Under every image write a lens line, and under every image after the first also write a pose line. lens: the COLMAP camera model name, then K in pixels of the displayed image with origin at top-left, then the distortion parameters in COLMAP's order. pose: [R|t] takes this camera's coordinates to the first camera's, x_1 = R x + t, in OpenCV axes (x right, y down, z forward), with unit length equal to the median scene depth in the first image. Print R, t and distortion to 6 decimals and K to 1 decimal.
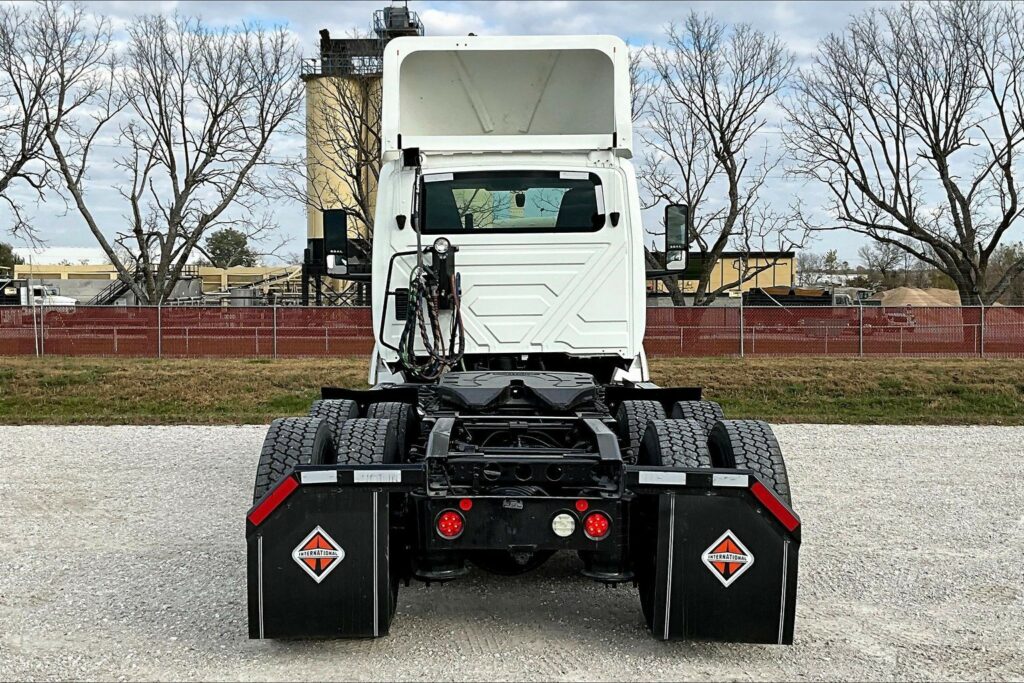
lens RADIAL K [[1223.7, 0, 509.6], [0, 1223.7, 364.3], [0, 0, 1]] dist [0.071224, -0.158648]
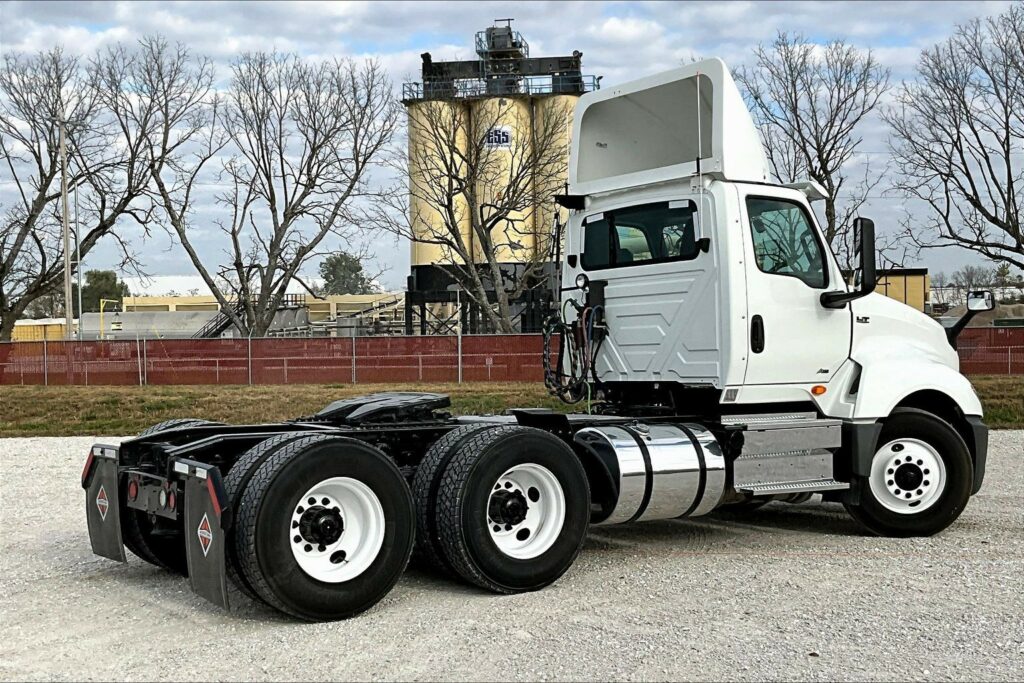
lens RADIAL K [[1372.6, 0, 512.0], [0, 1372.6, 341.5], [0, 0, 1]] dist [0.060351, -0.032601]
pose [[0.994237, -0.014742, -0.106184, 0.041232], [0.010477, 0.999120, -0.040613, 0.004080], [0.106689, 0.039267, 0.993517, -0.100303]]
